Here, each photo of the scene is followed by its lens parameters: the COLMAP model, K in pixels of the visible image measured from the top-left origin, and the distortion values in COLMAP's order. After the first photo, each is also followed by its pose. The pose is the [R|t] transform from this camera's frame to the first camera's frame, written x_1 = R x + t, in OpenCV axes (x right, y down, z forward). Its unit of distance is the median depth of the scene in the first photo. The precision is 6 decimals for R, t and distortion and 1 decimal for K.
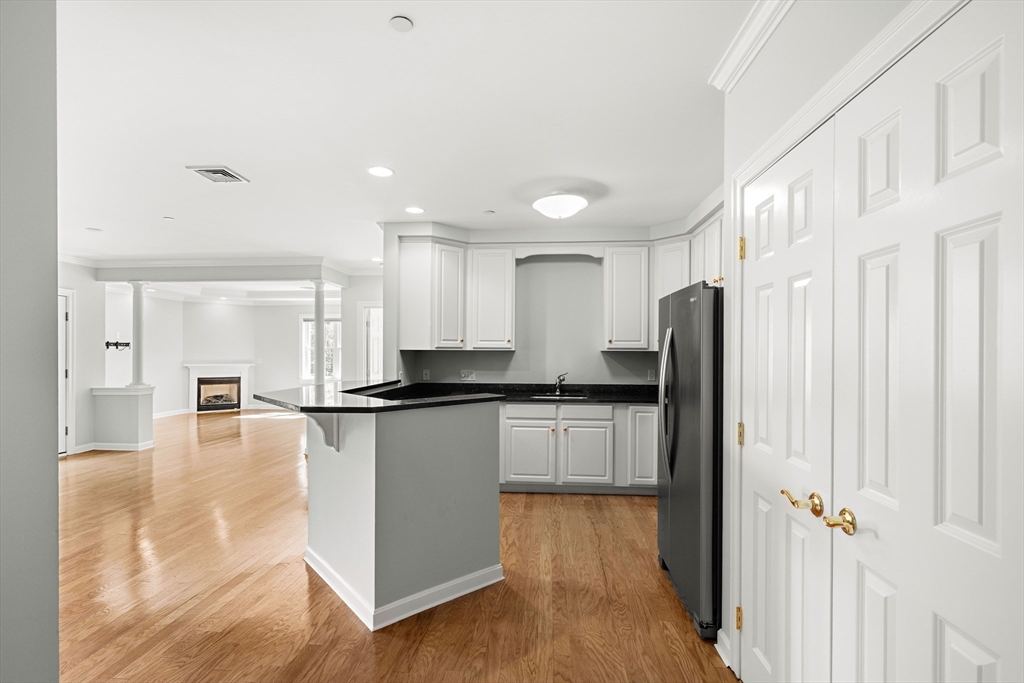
lens RADIAL K [[477.2, 0, 512.0], [0, 477.2, 341.5], [0, 0, 1]] dist [0.002387, -0.000078]
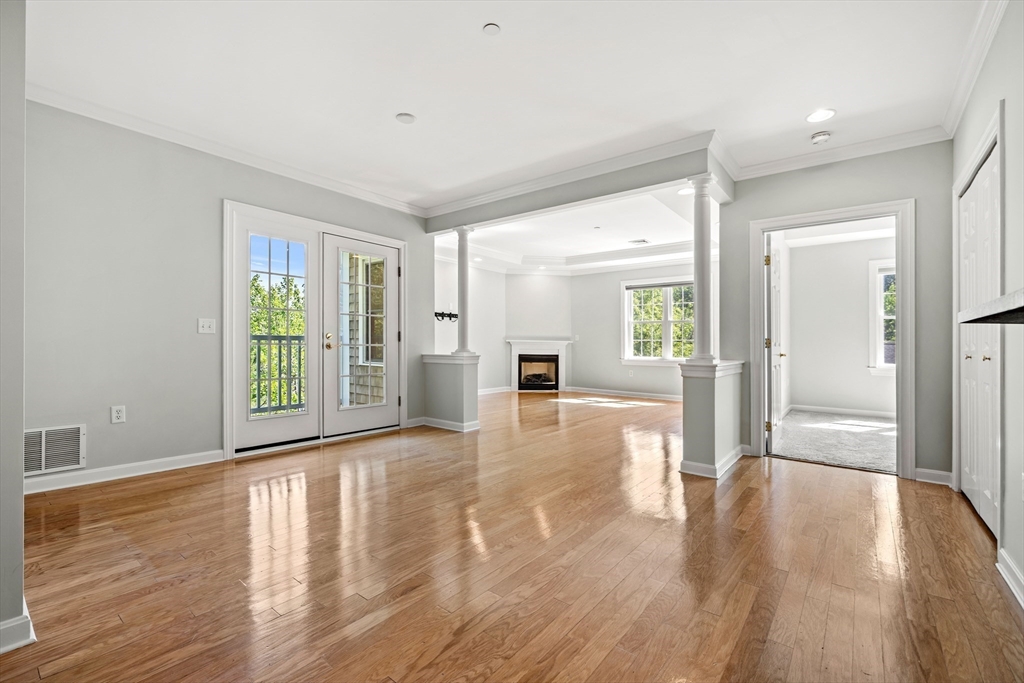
lens RADIAL K [[456.0, 0, 485.7], [0, 456.0, 340.8], [0, 0, 1]] dist [0.021794, 0.000089]
pose [[0.802106, 0.001708, -0.597179, -0.180640], [0.005732, 0.999928, 0.010558, 0.040575], [0.597154, -0.011892, 0.802039, 0.251752]]
